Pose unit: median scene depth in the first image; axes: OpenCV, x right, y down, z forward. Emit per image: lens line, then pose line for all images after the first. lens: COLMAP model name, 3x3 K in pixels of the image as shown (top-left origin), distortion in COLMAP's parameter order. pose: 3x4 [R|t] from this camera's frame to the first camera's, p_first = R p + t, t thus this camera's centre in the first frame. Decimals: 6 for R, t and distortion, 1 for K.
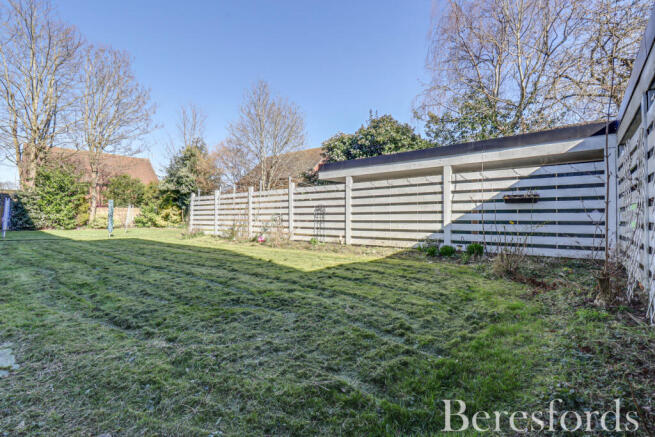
lens RADIAL K [[307.5, 0, 328.1], [0, 307.5, 216.2], [0, 0, 1]] dist [0.002034, -0.011631]
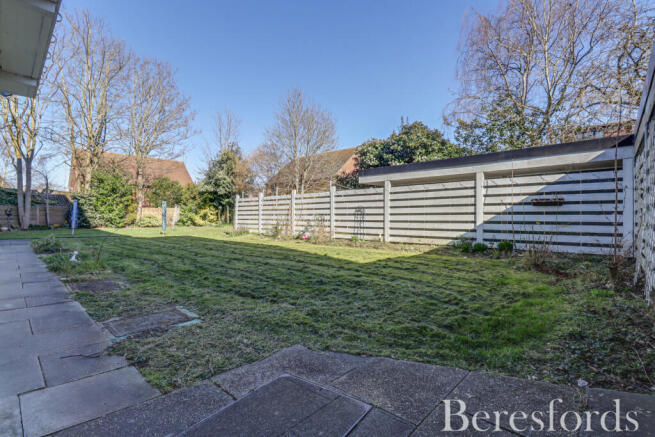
lens RADIAL K [[307.5, 0, 328.1], [0, 307.5, 216.2], [0, 0, 1]] dist [0.002034, -0.011631]
pose [[0.998064, 0.001867, -0.062161, -0.065502], [-0.001740, 0.999996, 0.002098, -0.003147], [0.062165, -0.001985, 0.998064, -0.107976]]
